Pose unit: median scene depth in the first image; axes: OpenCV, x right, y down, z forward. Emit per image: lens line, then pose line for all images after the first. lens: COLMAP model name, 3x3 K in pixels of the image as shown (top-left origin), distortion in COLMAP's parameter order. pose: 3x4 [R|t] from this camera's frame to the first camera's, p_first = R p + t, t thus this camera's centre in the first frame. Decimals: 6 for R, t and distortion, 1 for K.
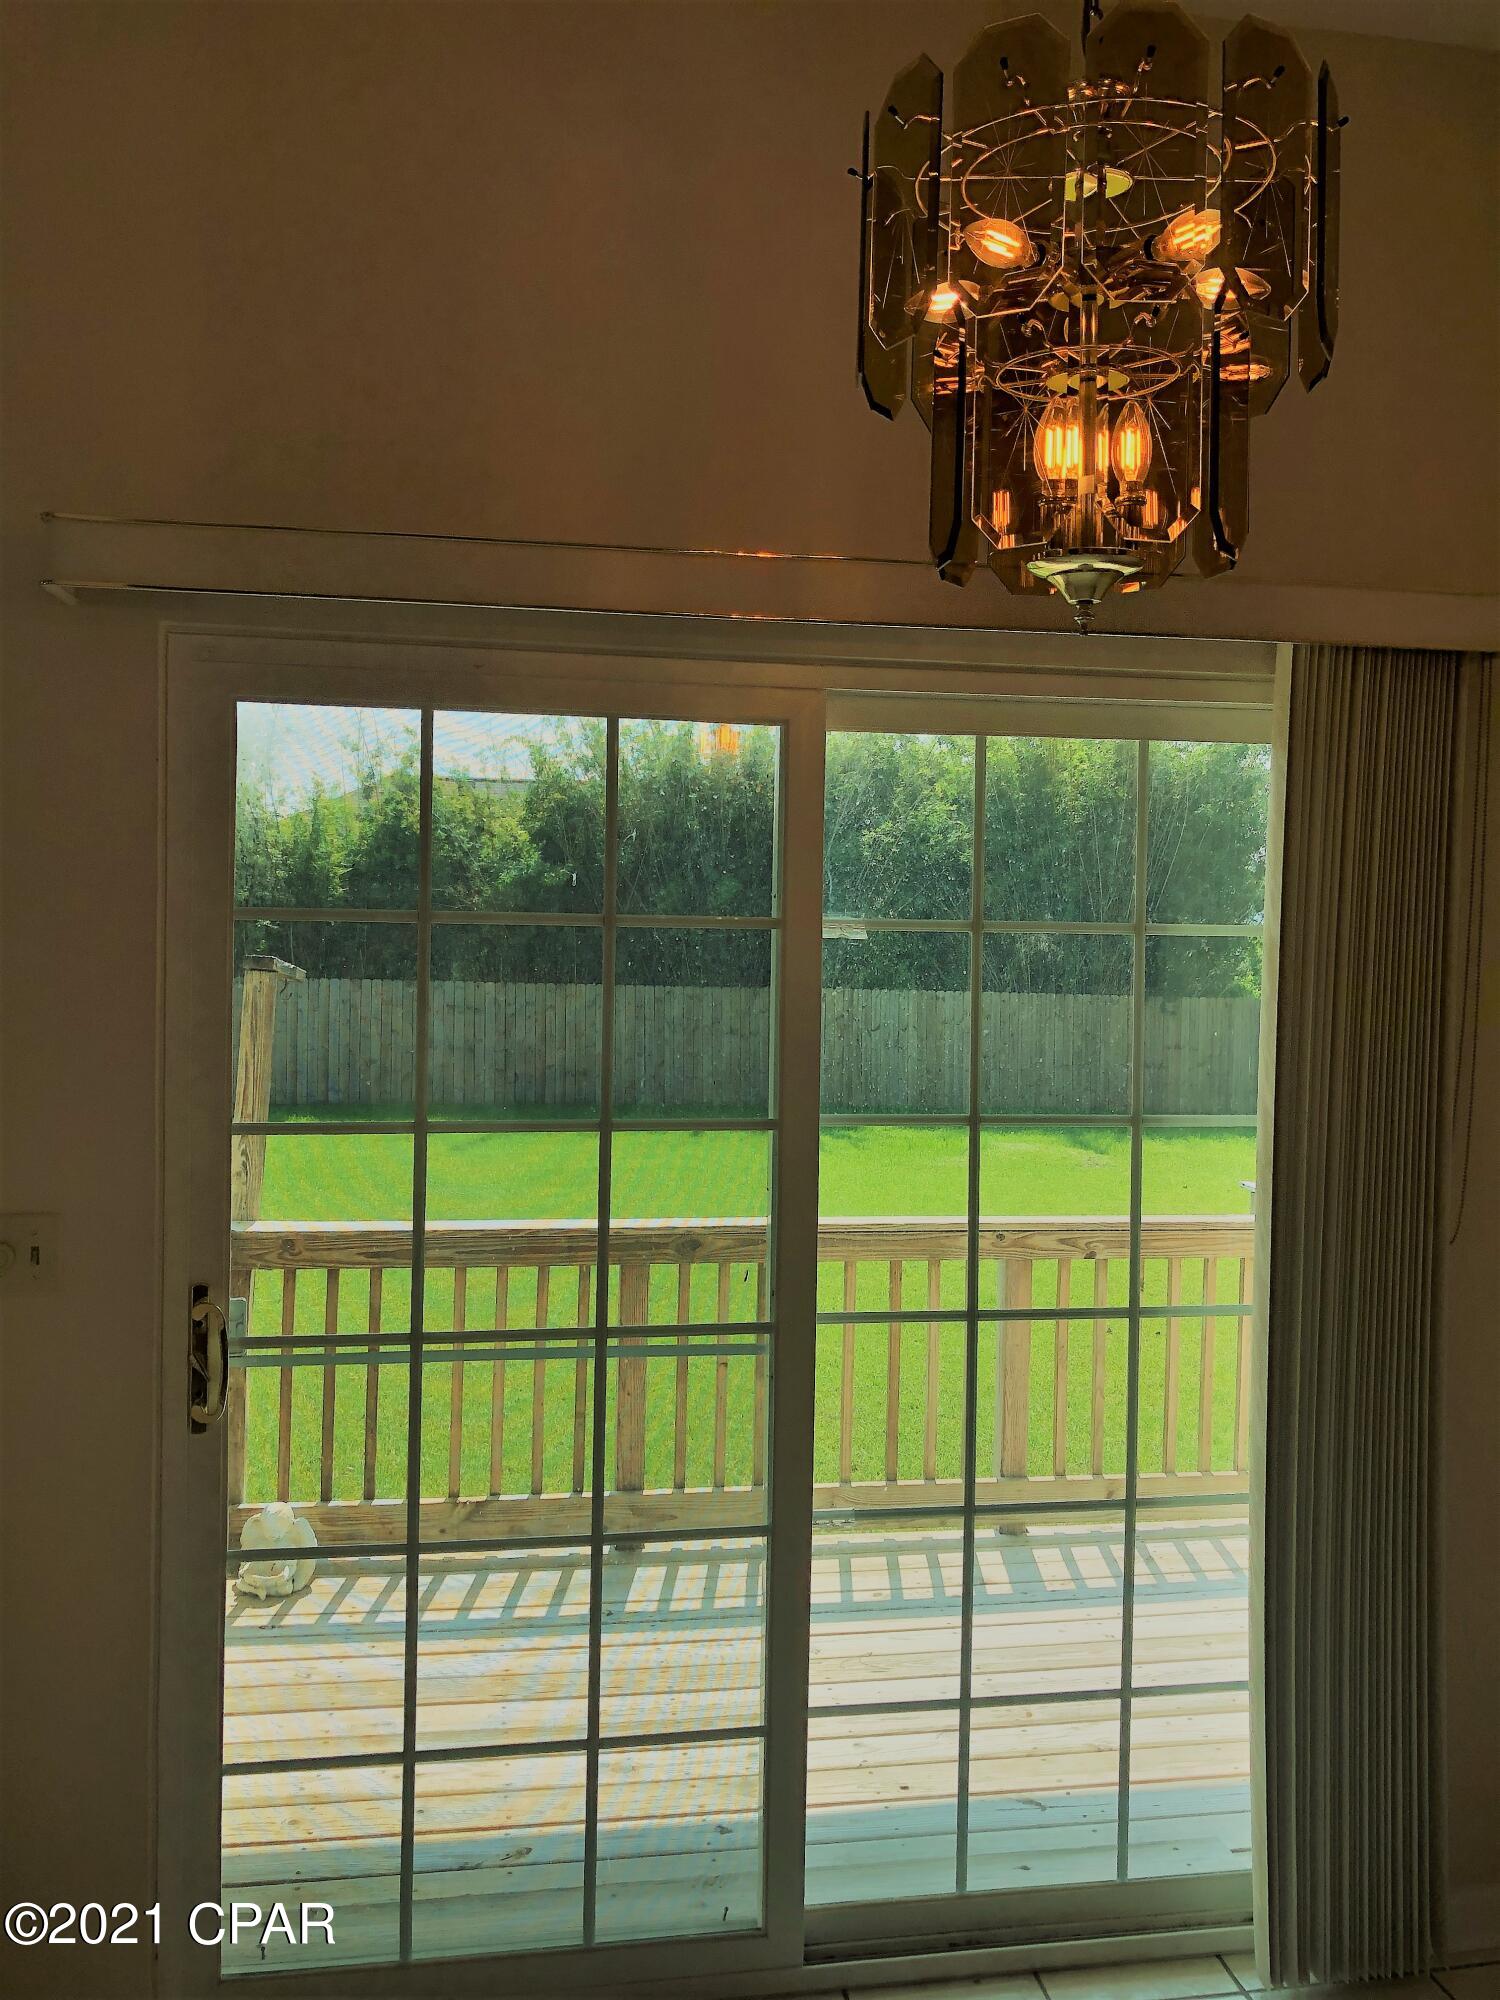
lens RADIAL K [[1634.2, 0, 793.6], [0, 1634.2, 970.1], [0, 0, 1]] dist [0.075293, 0.001163]
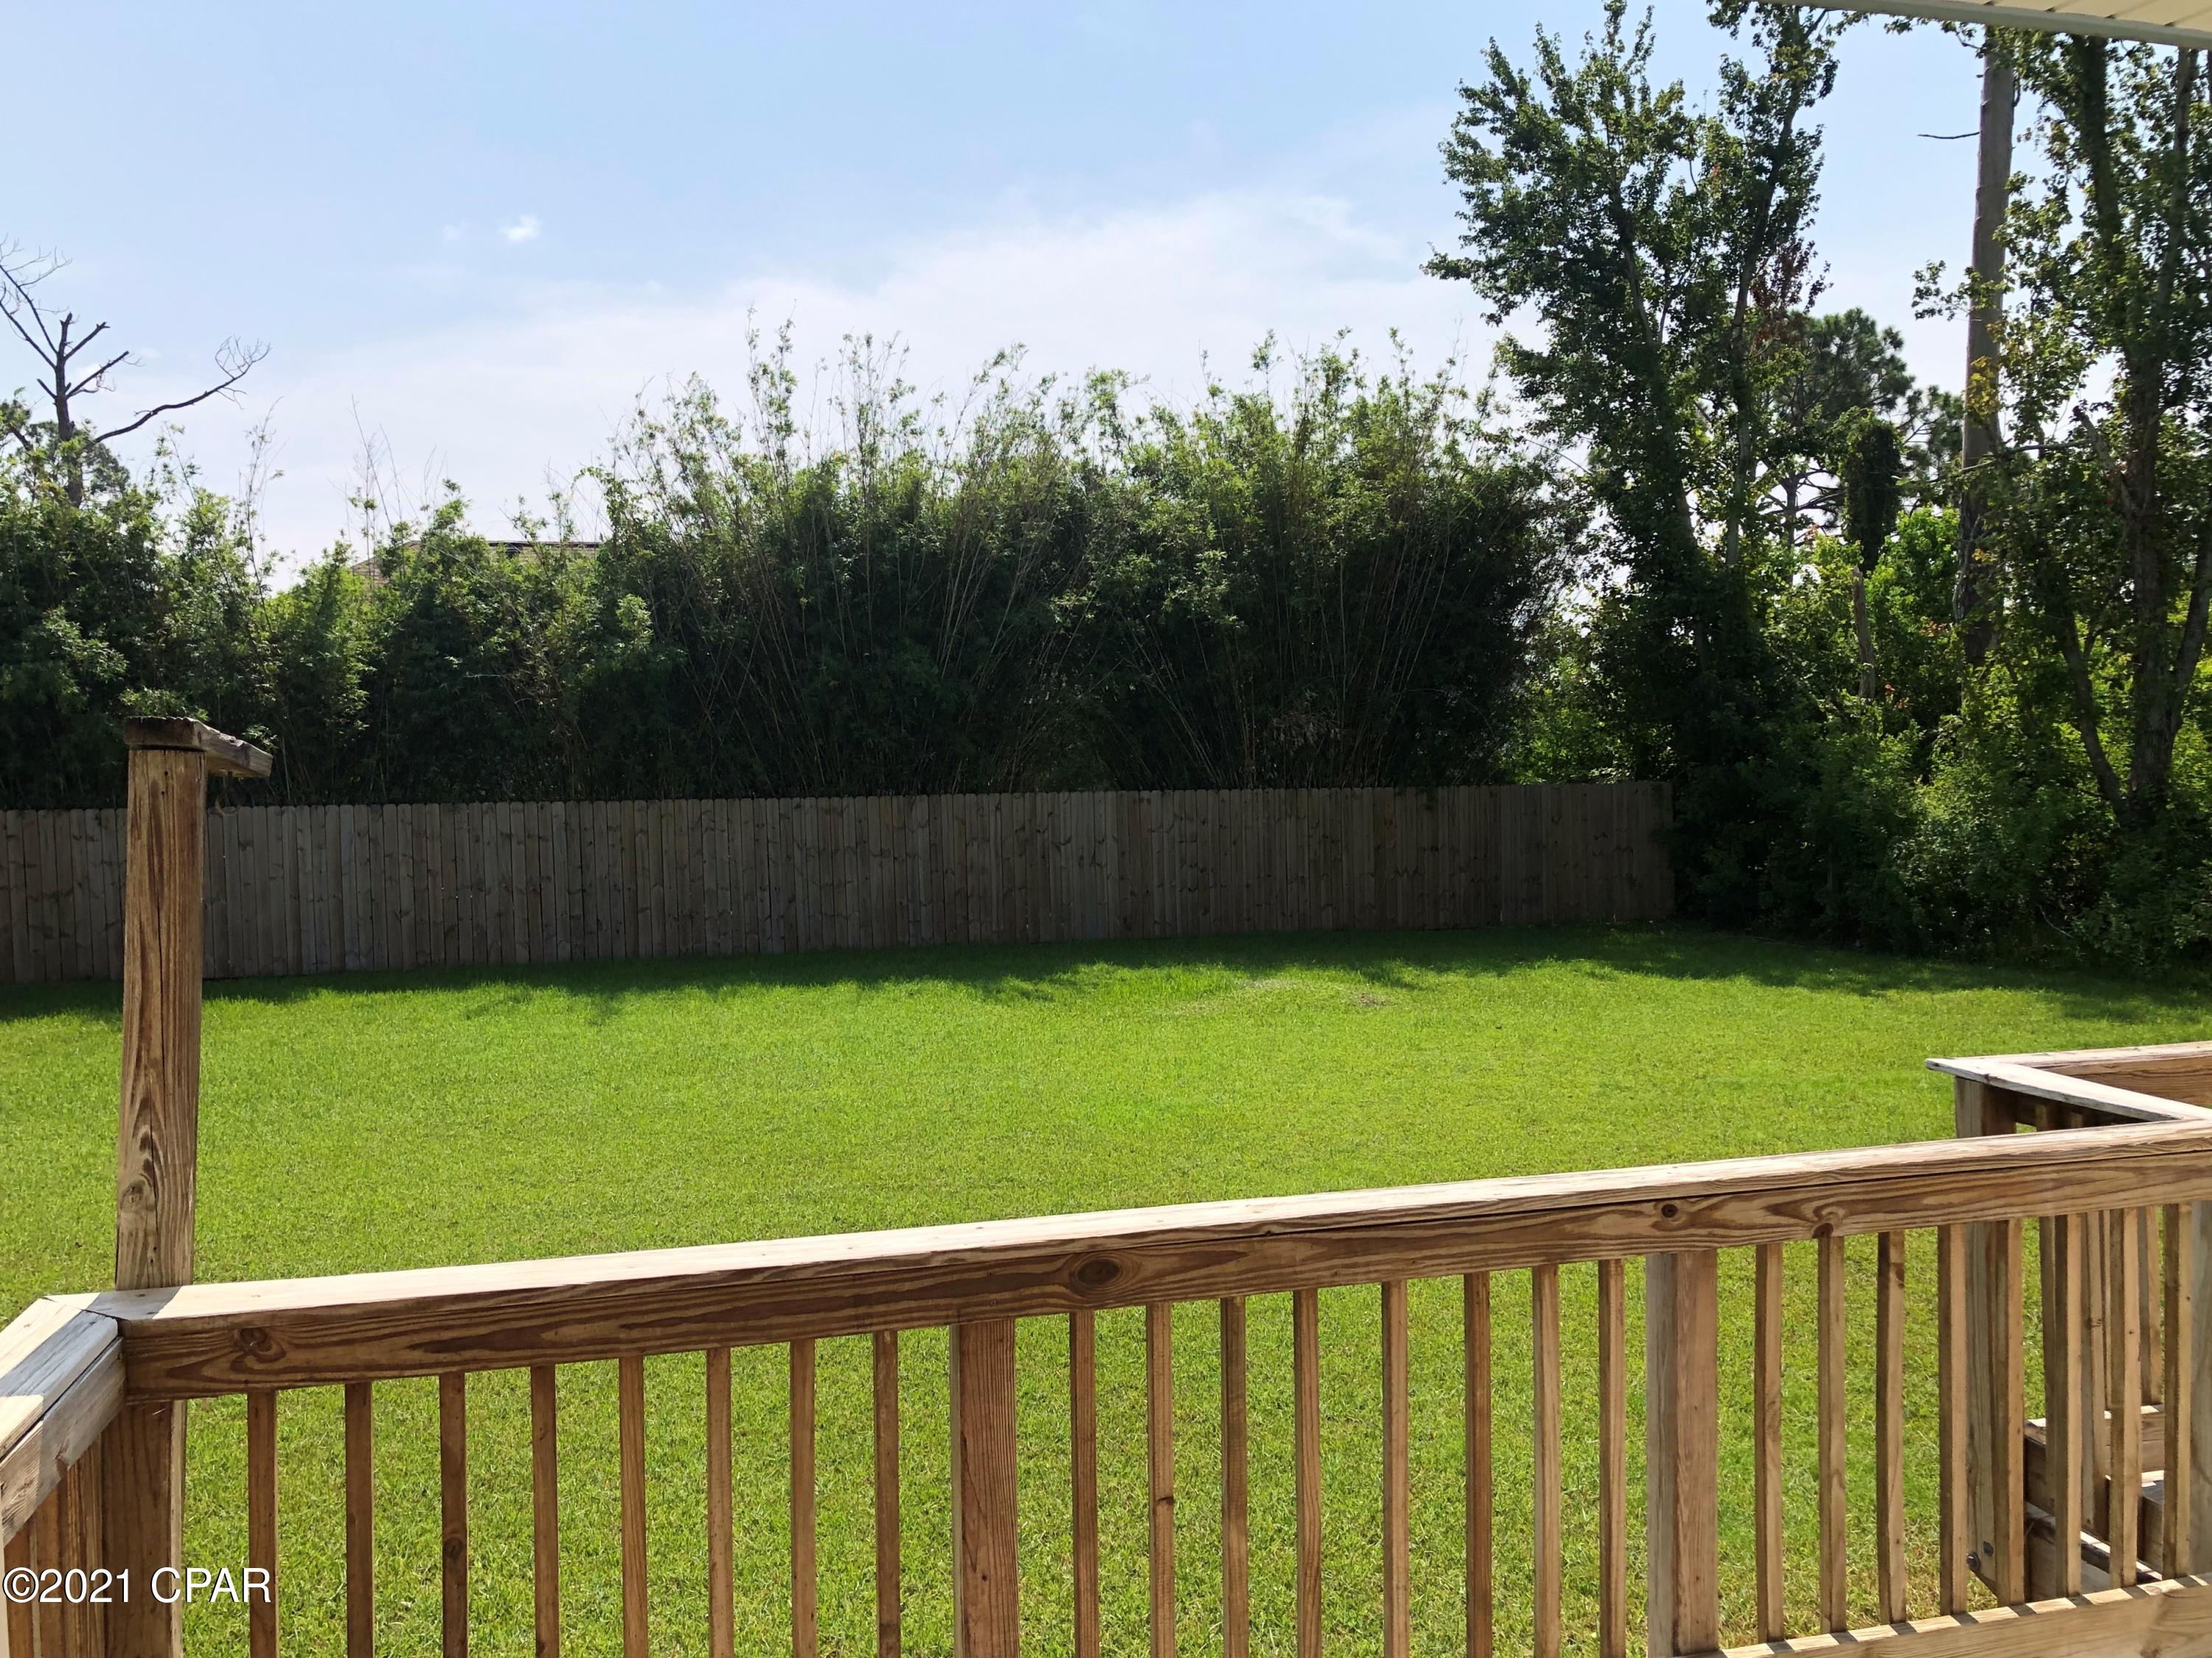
lens RADIAL K [[1841.5, 0, 1094.8], [0, 1841.5, 808.0], [0, 0, 1]] dist [0.006635, 0.010736]
pose [[0.993224, -0.038844, 0.109532, -0.090785], [0.037156, 0.999158, 0.017411, 0.013176], [-0.110116, -0.013223, 0.993831, 0.340096]]
